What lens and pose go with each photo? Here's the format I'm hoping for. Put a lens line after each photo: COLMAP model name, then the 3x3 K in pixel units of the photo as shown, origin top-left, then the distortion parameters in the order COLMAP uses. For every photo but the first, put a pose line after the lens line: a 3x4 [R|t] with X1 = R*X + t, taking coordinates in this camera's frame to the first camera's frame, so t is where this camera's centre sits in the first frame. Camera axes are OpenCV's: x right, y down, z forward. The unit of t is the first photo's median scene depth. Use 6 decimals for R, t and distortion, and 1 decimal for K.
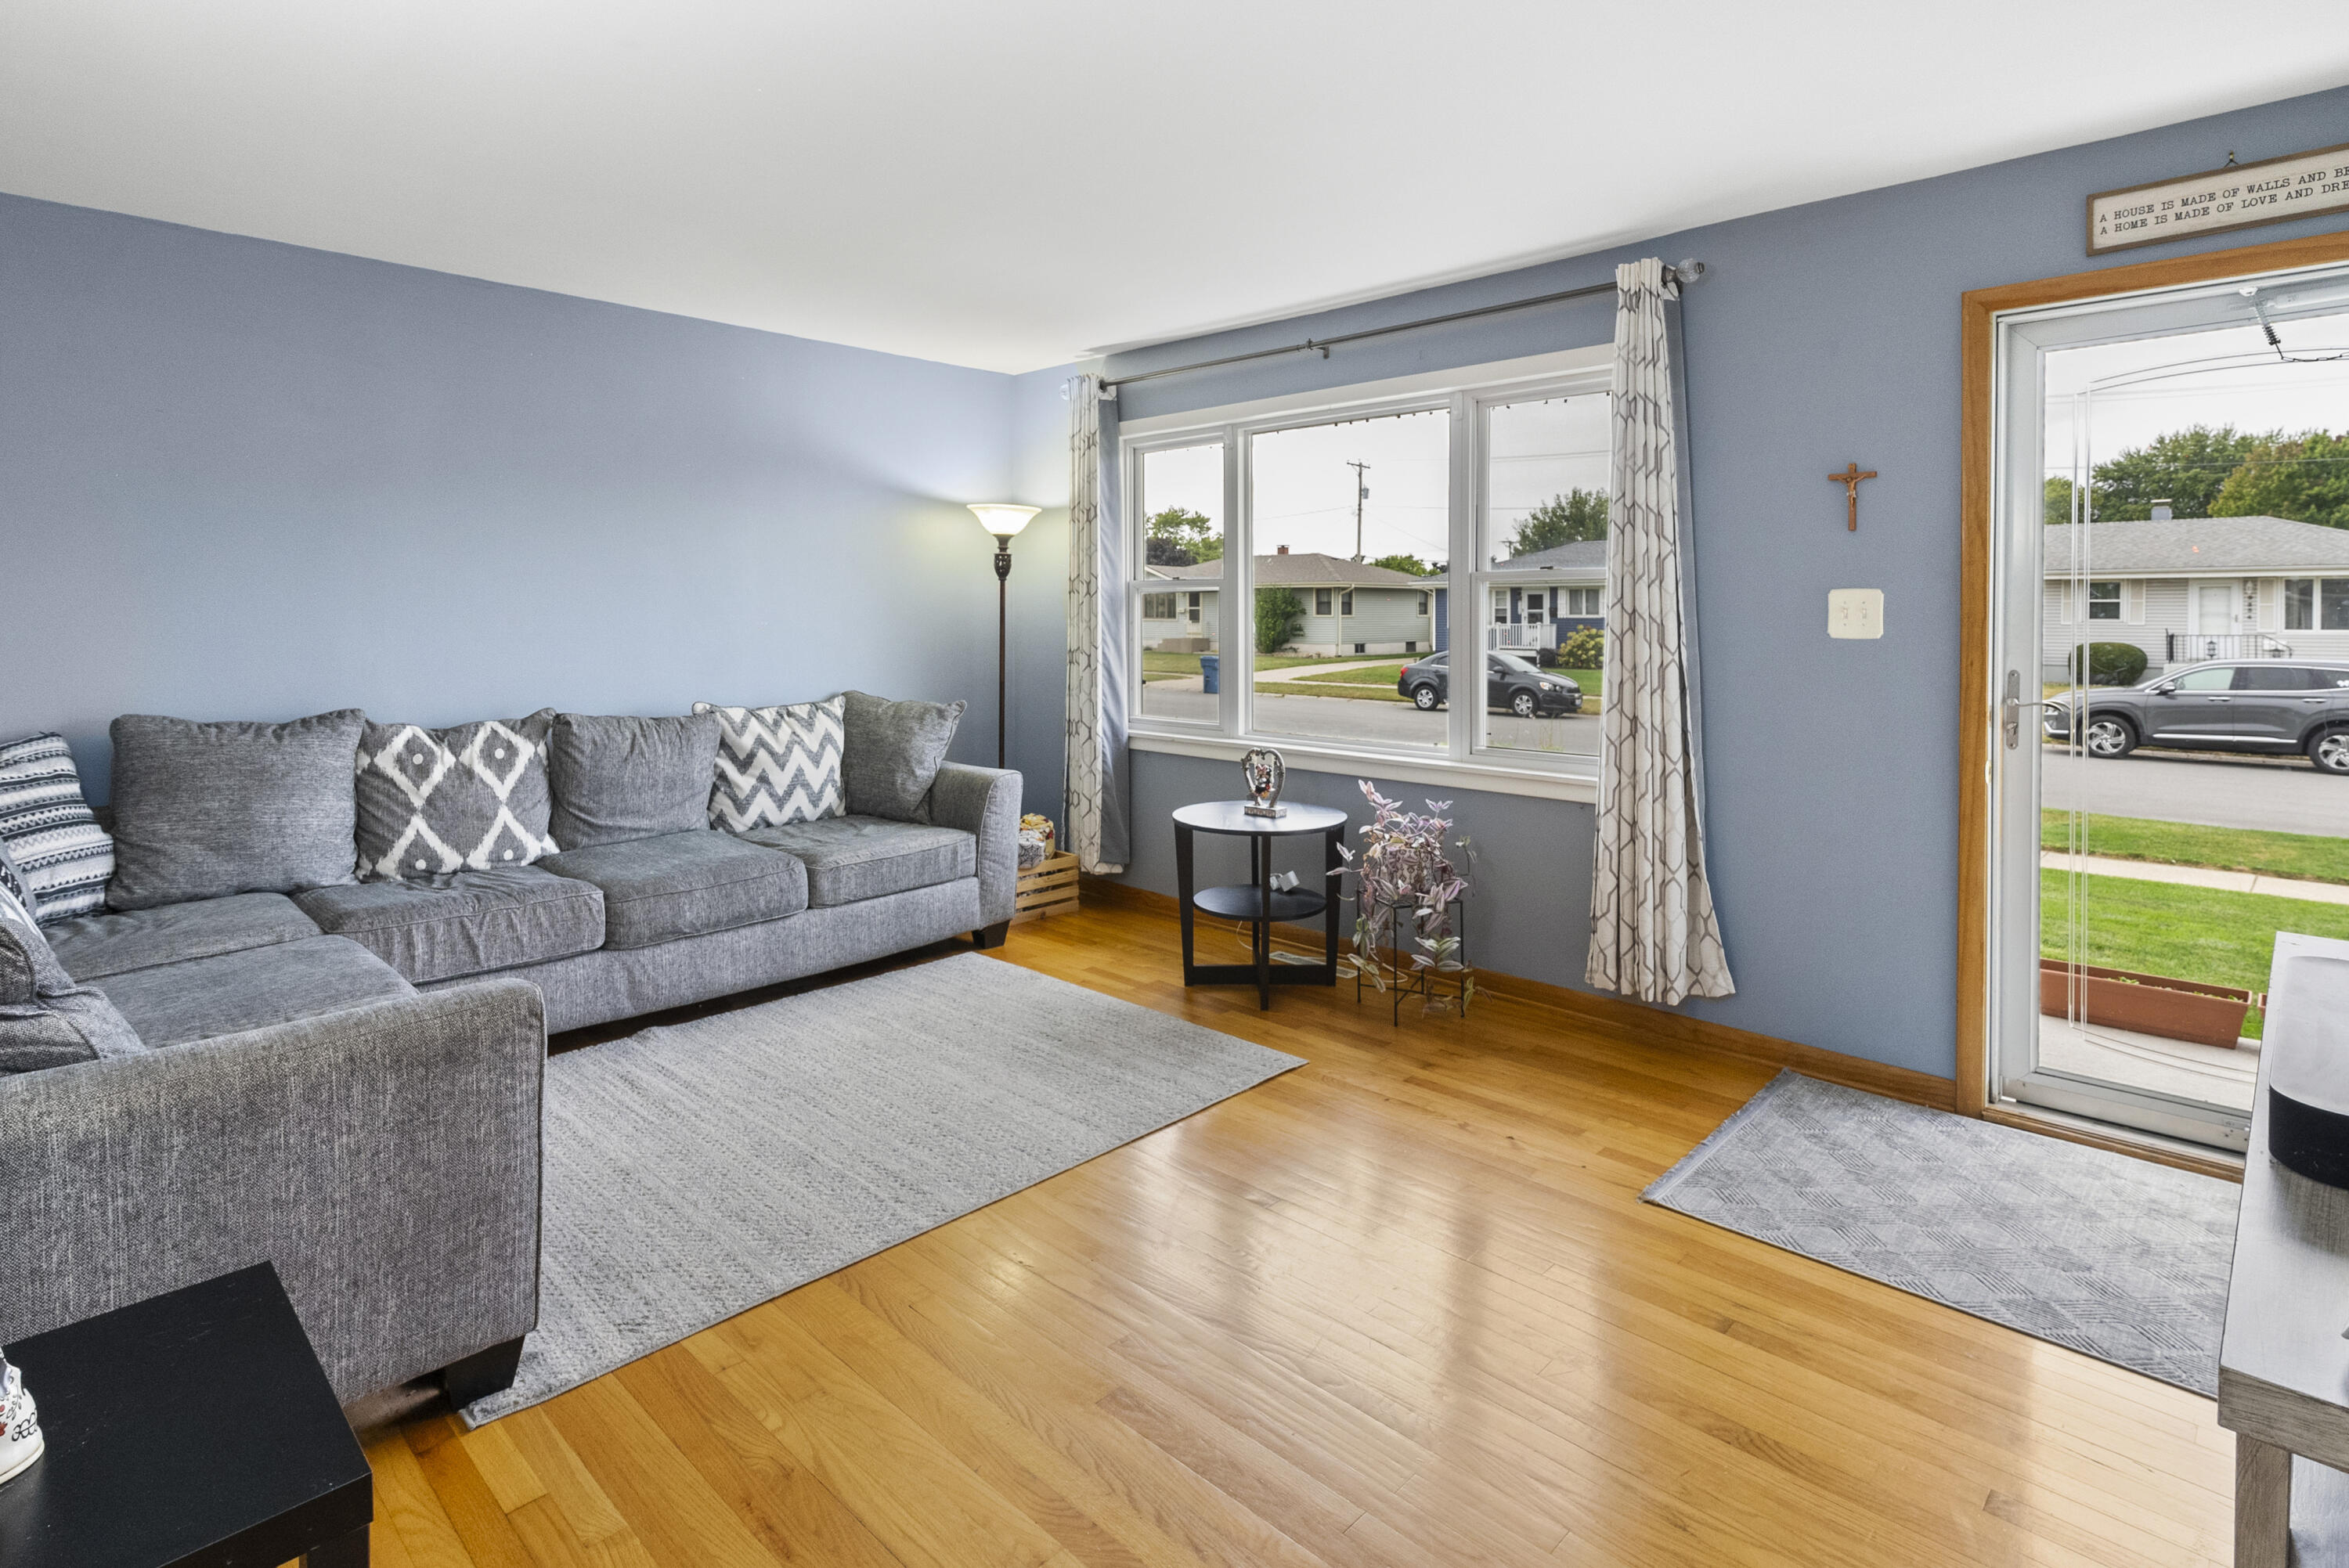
lens RADIAL K [[1176.6, 0, 1181.6], [0, 1176.6, 795.4], [0, 0, 1]] dist [-0.001114, -0.000388]
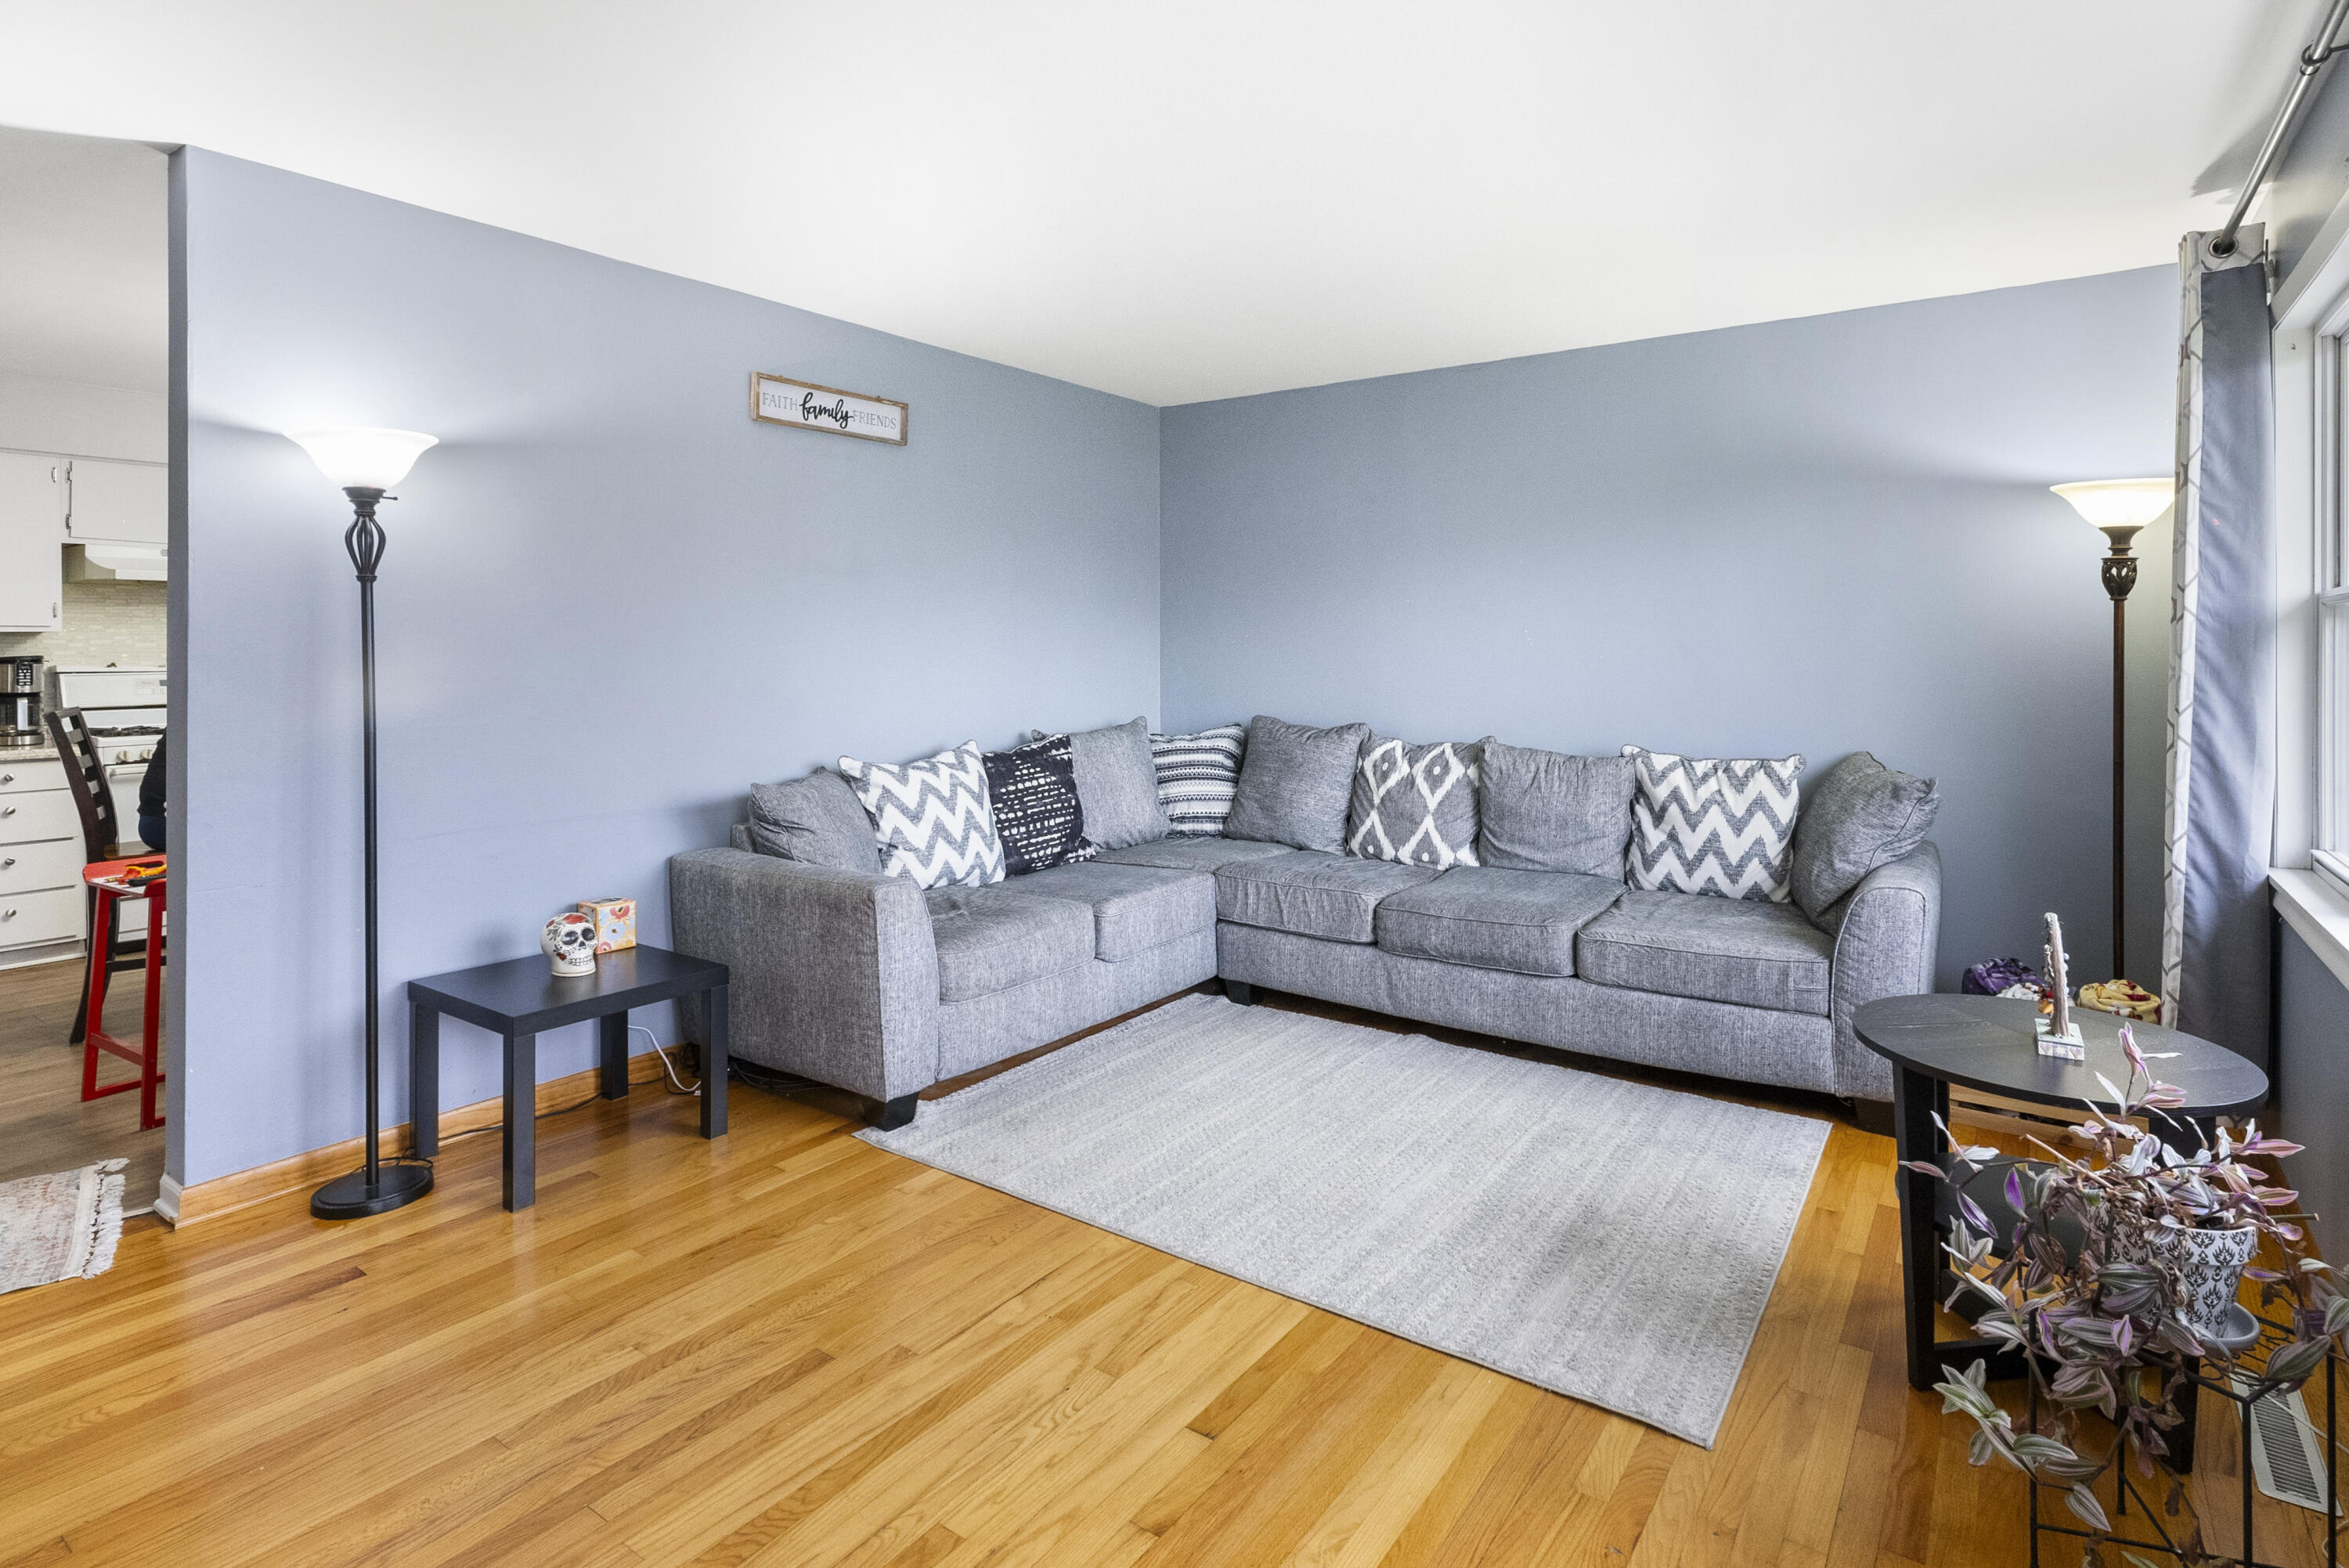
lens RADIAL K [[1176.6, 0, 1181.6], [0, 1176.6, 795.4], [0, 0, 1]] dist [-0.001114, -0.000388]
pose [[0.147182, 0.122000, -0.981557, 0.515100], [-0.153197, 0.983201, 0.099233, -0.085667], [0.977174, 0.135766, 0.163399, 0.549533]]
